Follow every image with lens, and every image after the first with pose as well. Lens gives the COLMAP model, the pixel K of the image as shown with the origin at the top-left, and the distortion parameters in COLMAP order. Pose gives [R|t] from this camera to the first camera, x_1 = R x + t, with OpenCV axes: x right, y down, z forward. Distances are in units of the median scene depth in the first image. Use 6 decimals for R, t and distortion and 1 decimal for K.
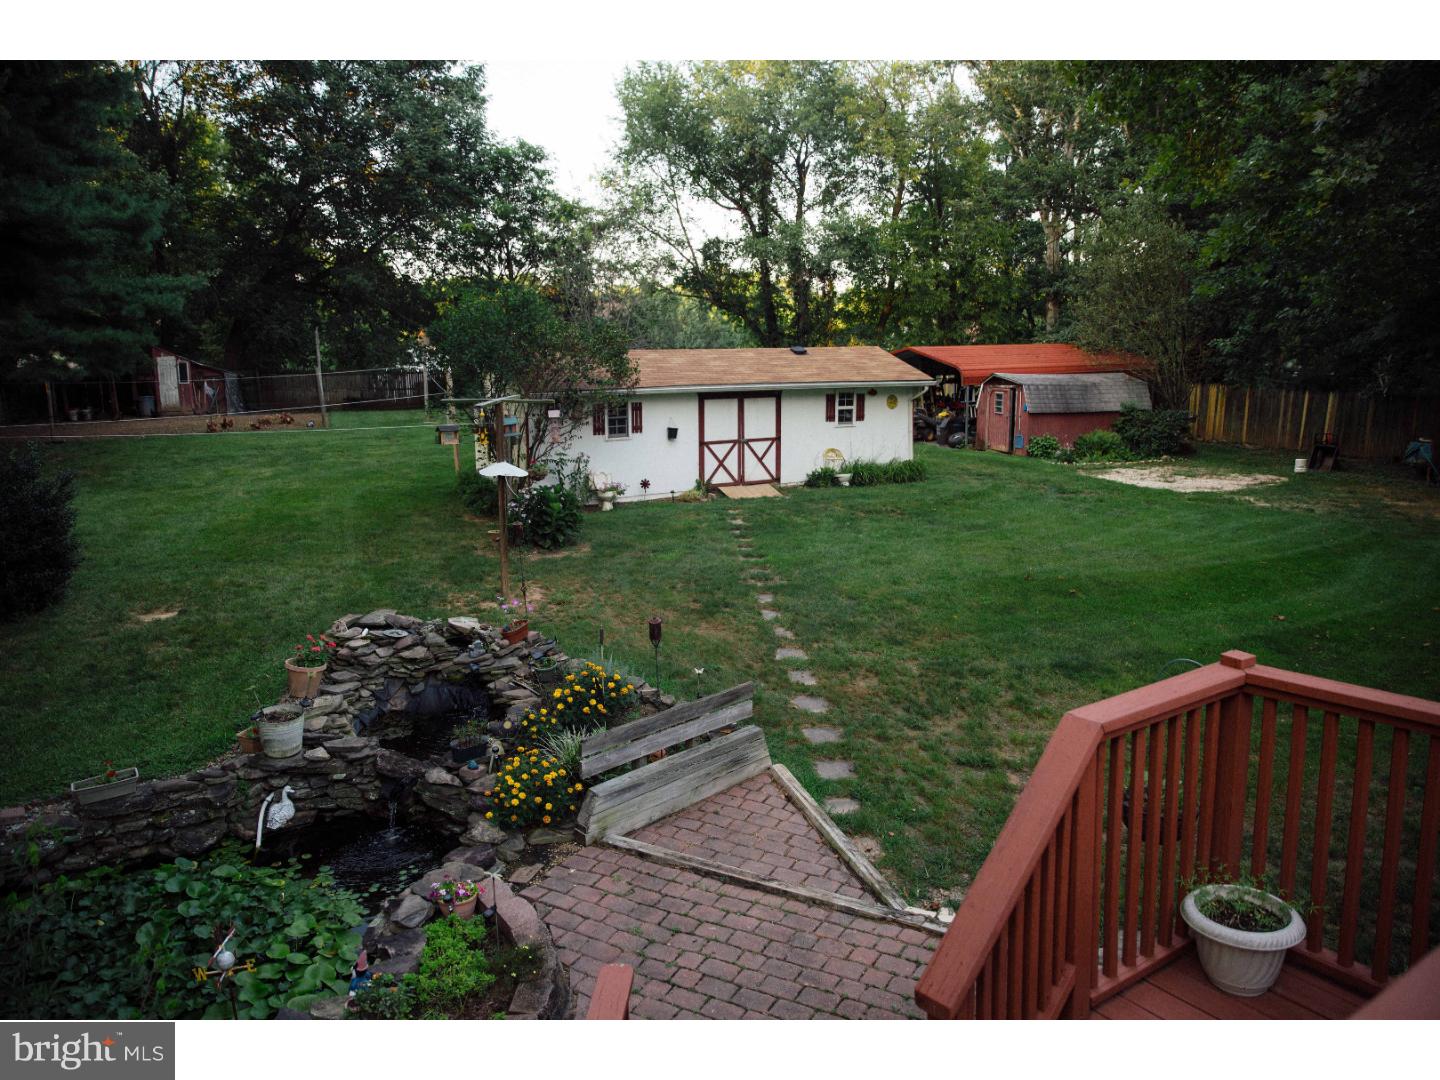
lens RADIAL K [[1108.7, 0, 702.5], [0, 1108.7, 540.4], [0, 0, 1]] dist [-0.044487, 0.005540]
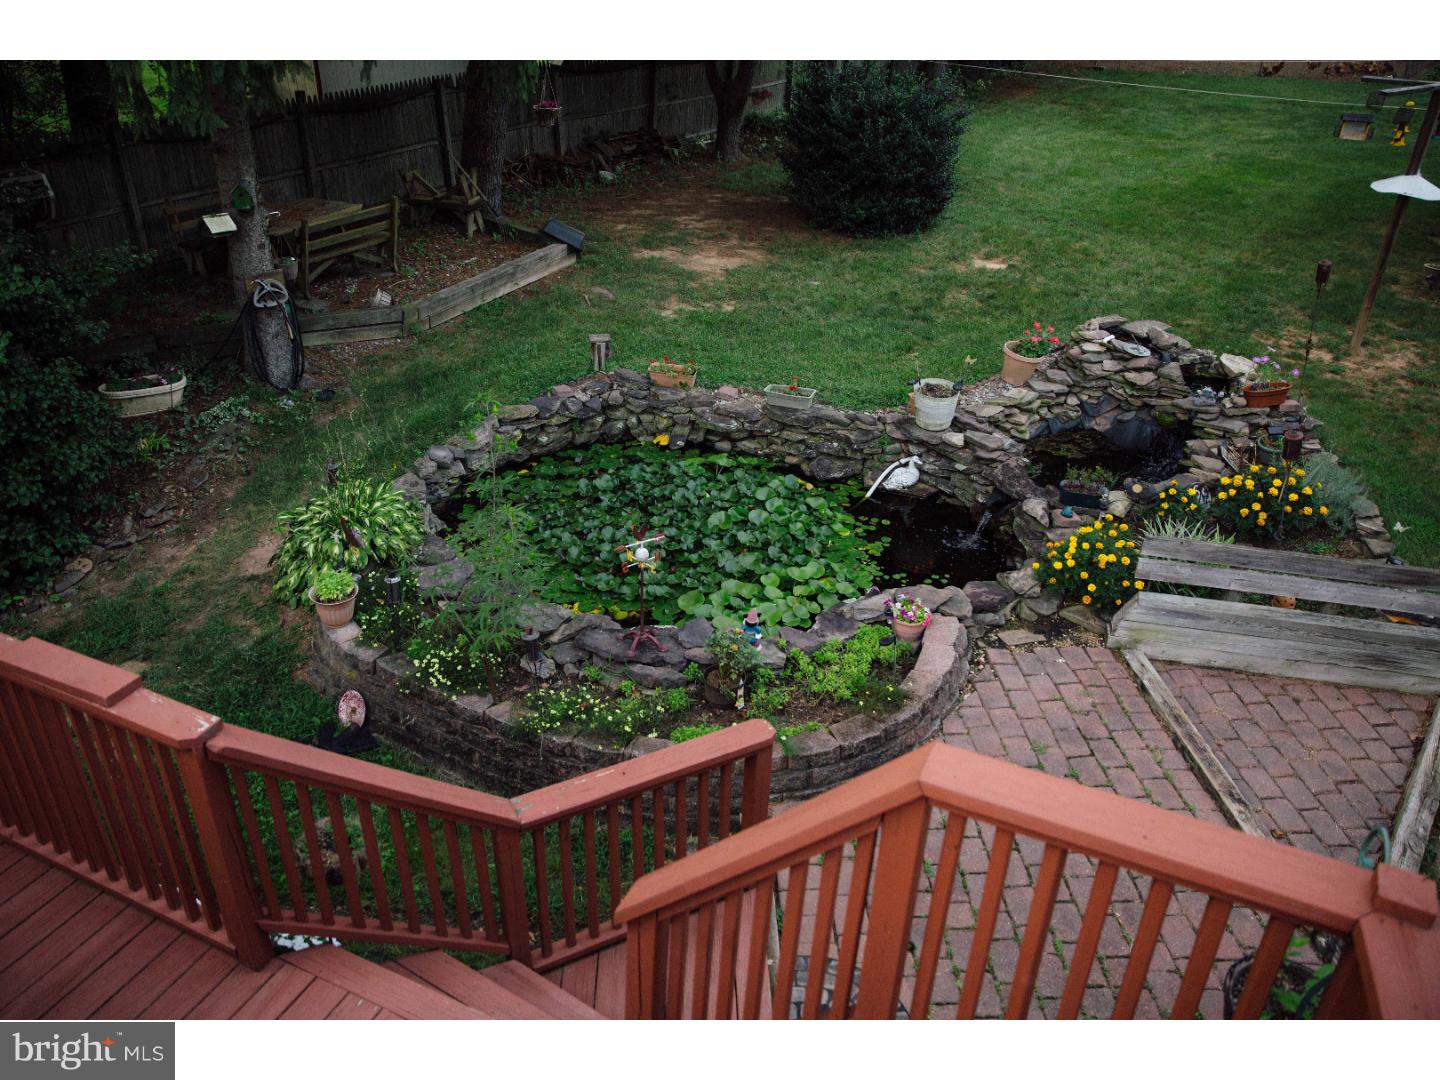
lens RADIAL K [[1108.7, 0, 702.5], [0, 1108.7, 540.4], [0, 0, 1]] dist [-0.044487, 0.005540]
pose [[0.497696, 0.431749, -0.752258, 0.340161], [-0.170550, 0.899086, 0.403183, -0.091643], [0.850418, -0.072365, 0.521106, 0.271621]]
